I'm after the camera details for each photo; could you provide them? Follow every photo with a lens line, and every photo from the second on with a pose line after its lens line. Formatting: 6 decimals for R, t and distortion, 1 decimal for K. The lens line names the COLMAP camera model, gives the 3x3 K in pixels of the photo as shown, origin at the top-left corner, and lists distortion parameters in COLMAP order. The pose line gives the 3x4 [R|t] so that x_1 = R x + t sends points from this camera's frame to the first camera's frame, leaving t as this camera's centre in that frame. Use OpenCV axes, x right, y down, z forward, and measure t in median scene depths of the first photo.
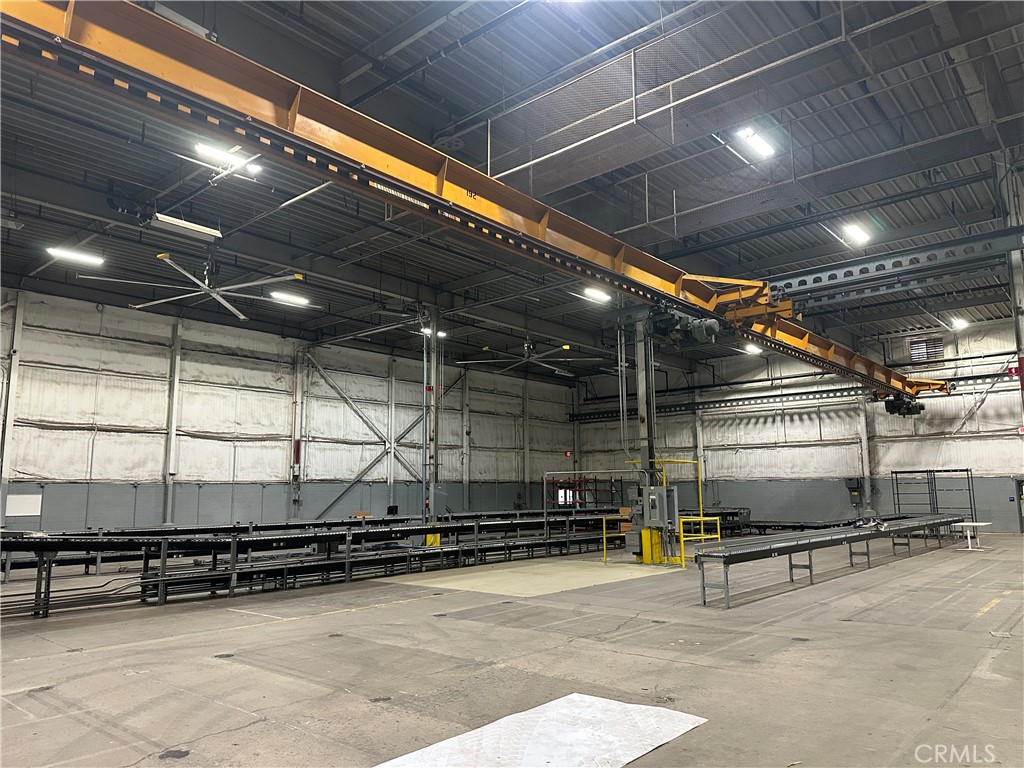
lens RADIAL K [[725.6, 0, 508.0], [0, 725.6, 384.7], [0, 0, 1]] dist [0.078369, -0.023726]
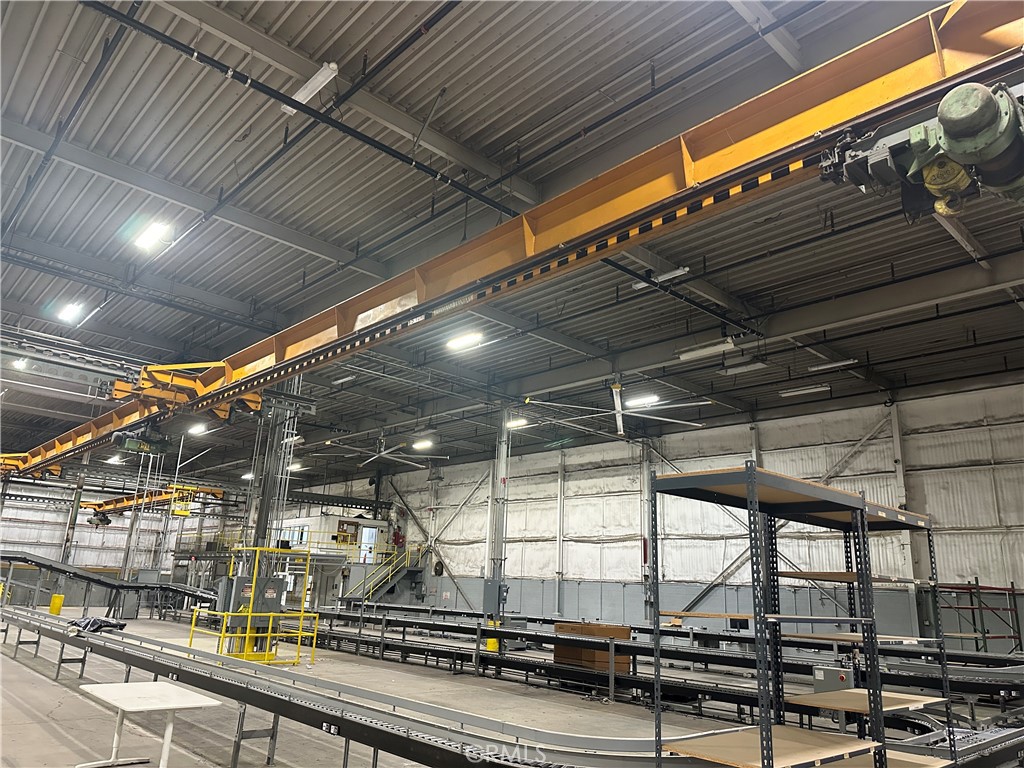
lens RADIAL K [[725.6, 0, 518.1], [0, 725.6, 381.2], [0, 0, 1]] dist [0.078369, -0.023726]
pose [[-0.109282, -0.261600, -0.958970, 0.745188], [0.110873, 0.955520, -0.273293, 0.123633], [0.987808, -0.136190, -0.075416, 0.934844]]
